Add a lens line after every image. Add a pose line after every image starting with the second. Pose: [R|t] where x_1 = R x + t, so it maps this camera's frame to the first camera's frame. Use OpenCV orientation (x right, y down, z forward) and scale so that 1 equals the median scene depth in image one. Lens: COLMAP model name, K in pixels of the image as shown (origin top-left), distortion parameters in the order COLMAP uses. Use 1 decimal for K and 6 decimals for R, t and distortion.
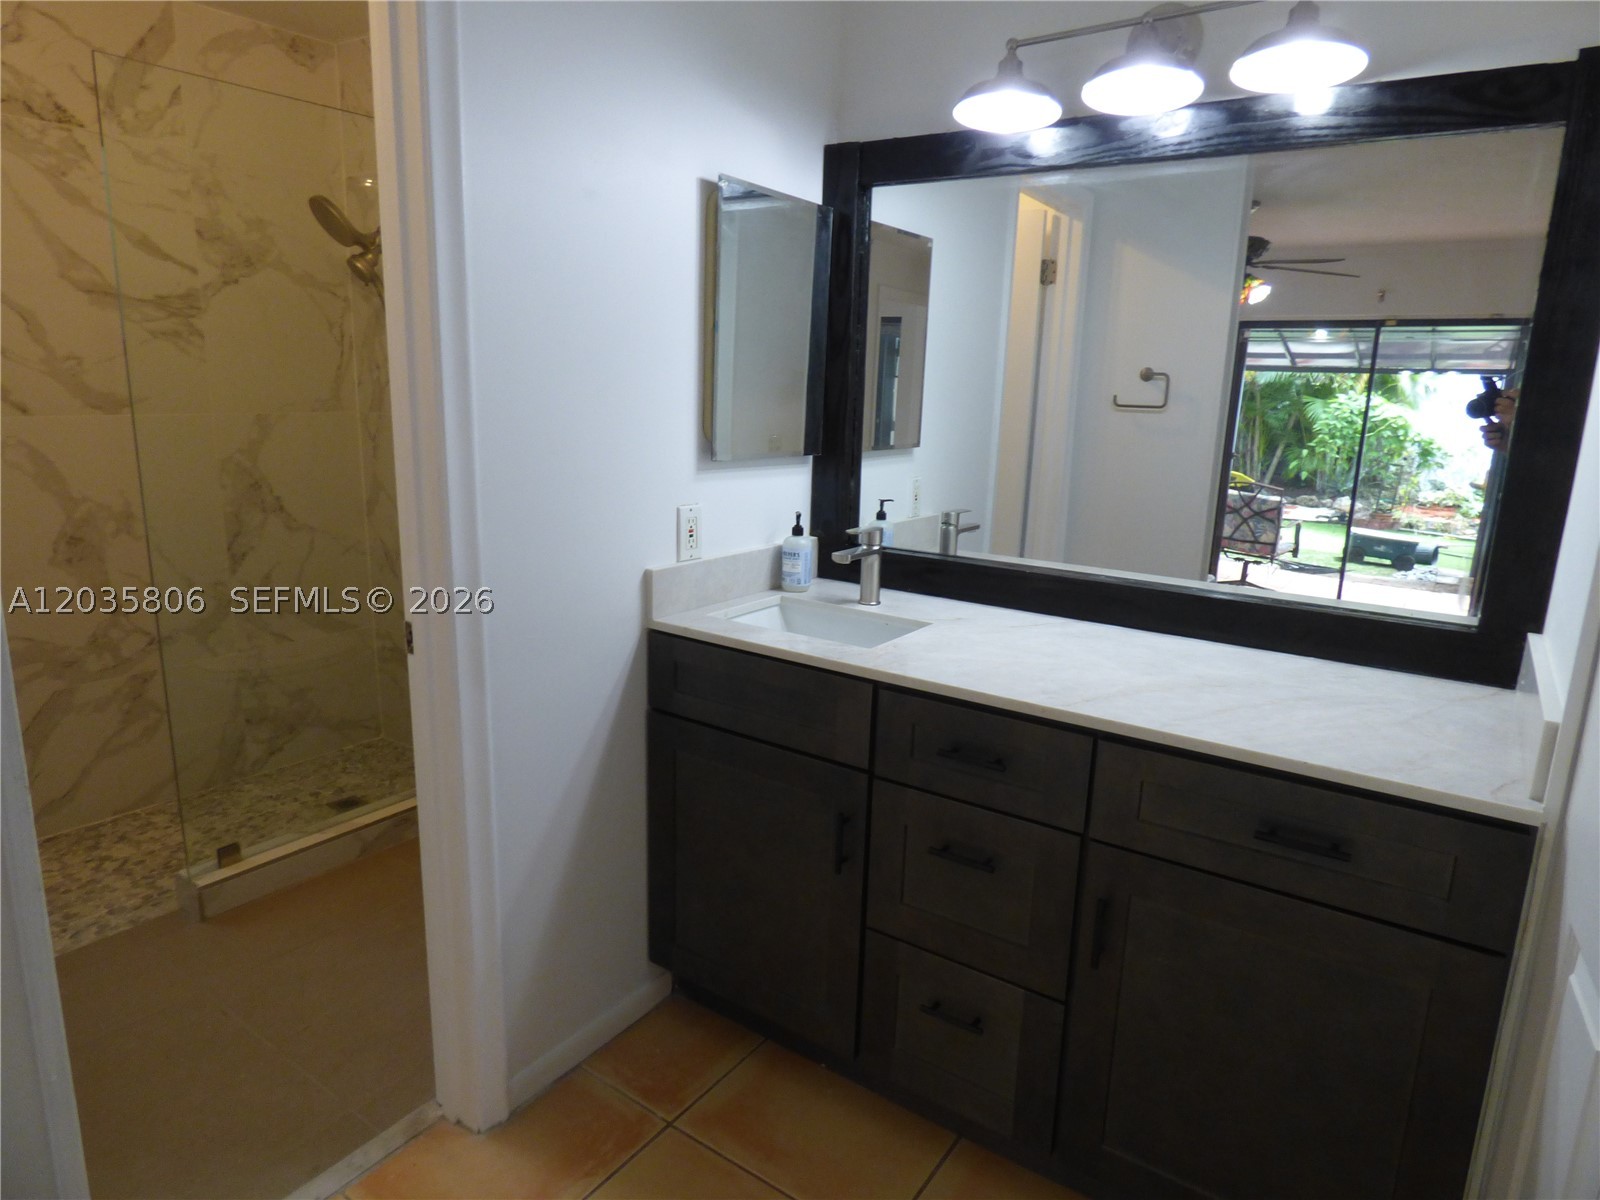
lens RADIAL K [[957.0, 0, 800.2], [0, 957.0, 592.7], [0, 0, 1]] dist [-0.013514, 0.001704]
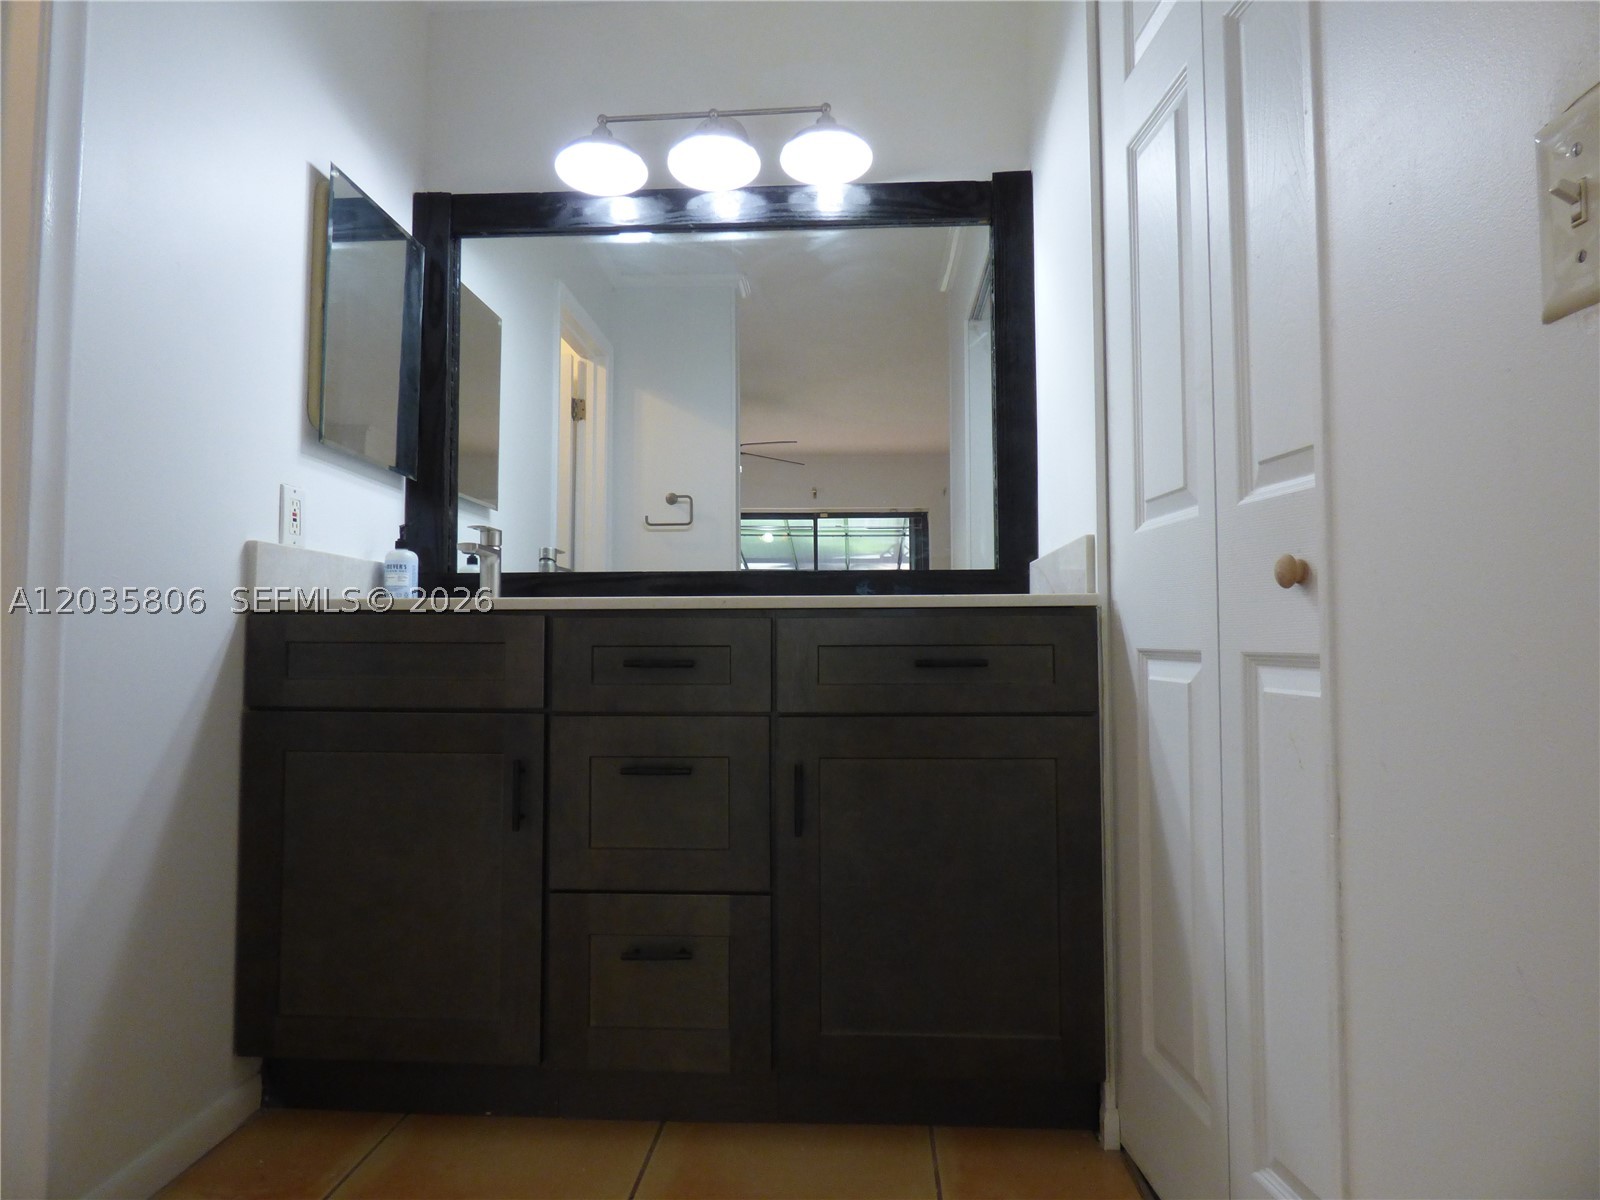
lens RADIAL K [[957.0, 0, 797.4], [0, 957.0, 602.6], [0, 0, 1]] dist [-0.013514, 0.001704]
pose [[0.852976, -0.005171, 0.521924, -0.258496], [0.139591, 0.965787, -0.218564, 0.401121], [-0.502937, 0.259286, 0.824515, 0.067371]]
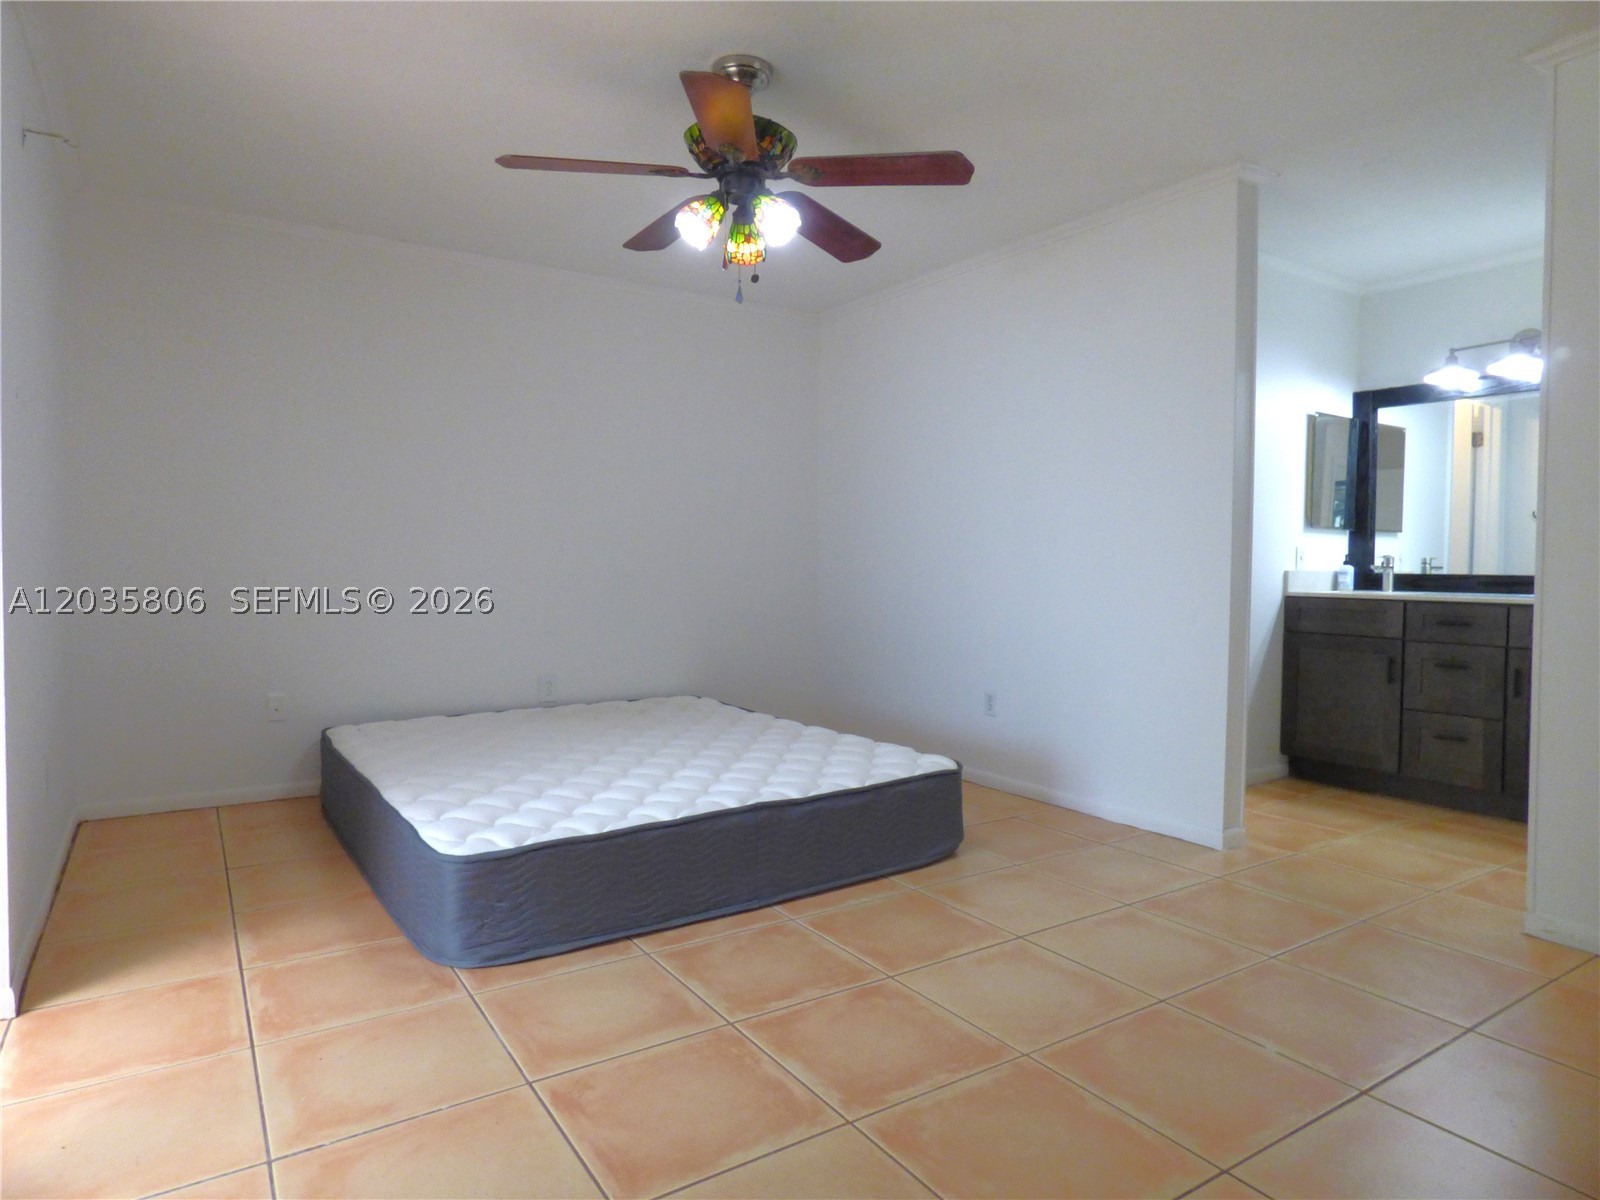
lens RADIAL K [[957.0, 0, 786.4], [0, 957.0, 598.8], [0, 0, 1]] dist [-0.013514, 0.001704]
pose [[0.925773, -0.008821, -0.377978, -0.573457], [-0.062551, 0.982377, -0.176130, 0.752211], [0.372870, 0.186699, 0.908906, -2.239586]]
